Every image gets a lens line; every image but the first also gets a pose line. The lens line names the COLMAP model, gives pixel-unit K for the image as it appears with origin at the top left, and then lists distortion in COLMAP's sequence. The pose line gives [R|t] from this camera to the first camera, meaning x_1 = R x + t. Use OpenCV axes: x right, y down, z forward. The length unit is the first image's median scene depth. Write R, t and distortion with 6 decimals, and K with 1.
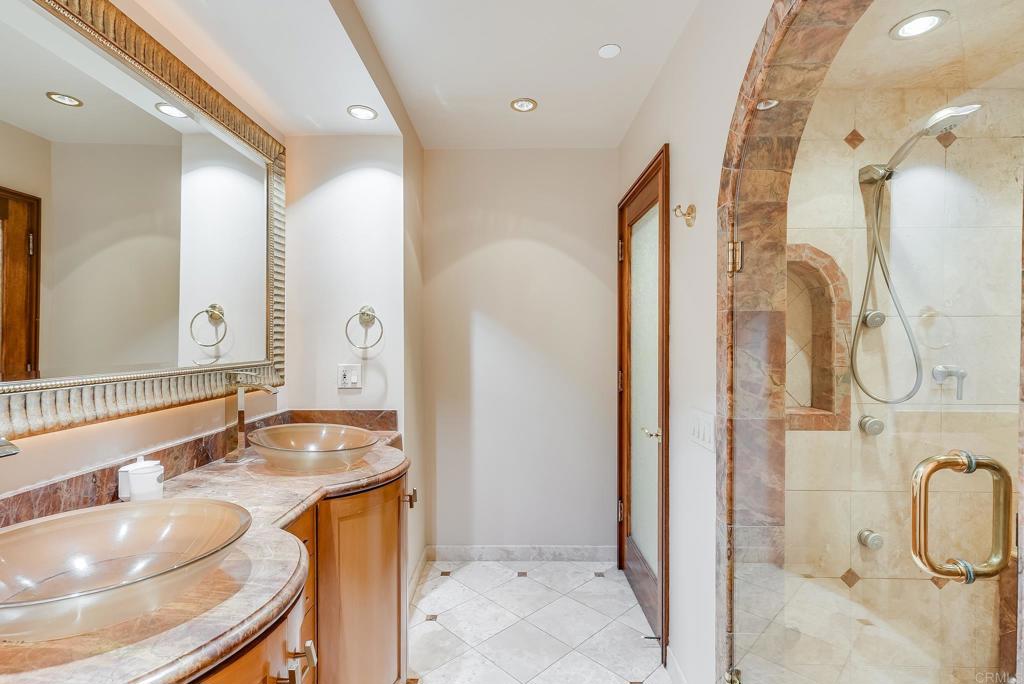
lens RADIAL K [[499.6, 0, 512.0], [0, 499.6, 342.0], [0, 0, 1]] dist [-0.051232, 0.034479]
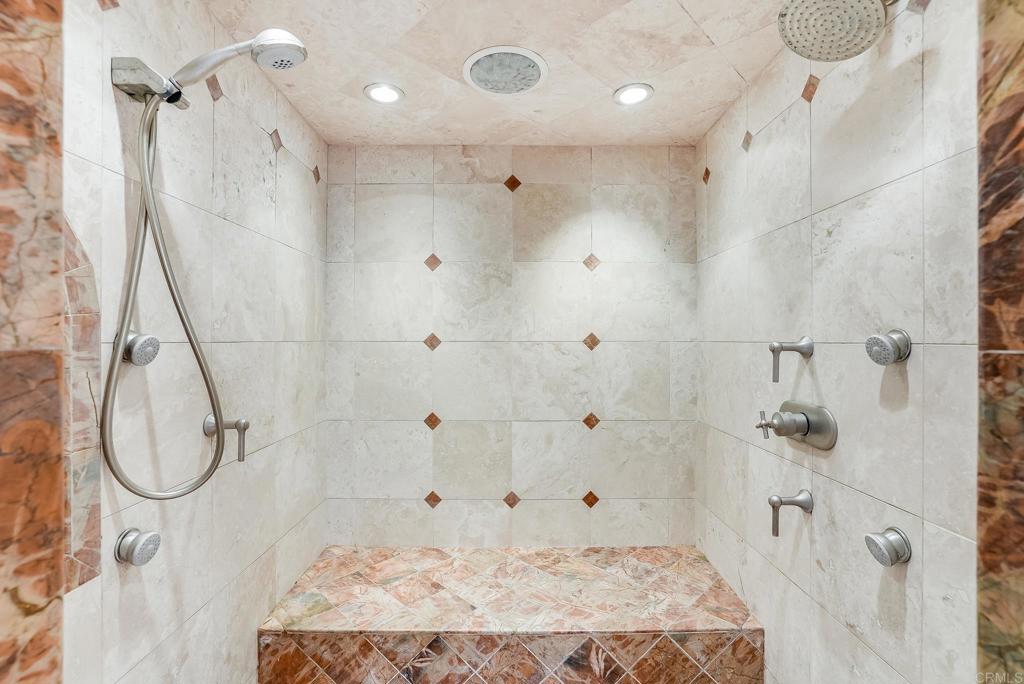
lens RADIAL K [[476.1, 0, 509.8], [0, 476.1, 344.8], [0, 0, 1]] dist [-0.000693, -0.000079]
pose [[0.012828, -0.005780, 0.999901, 0.215104], [-0.002824, 0.999979, 0.005817, -0.054831], [-0.999914, -0.002898, 0.012812, 0.581387]]
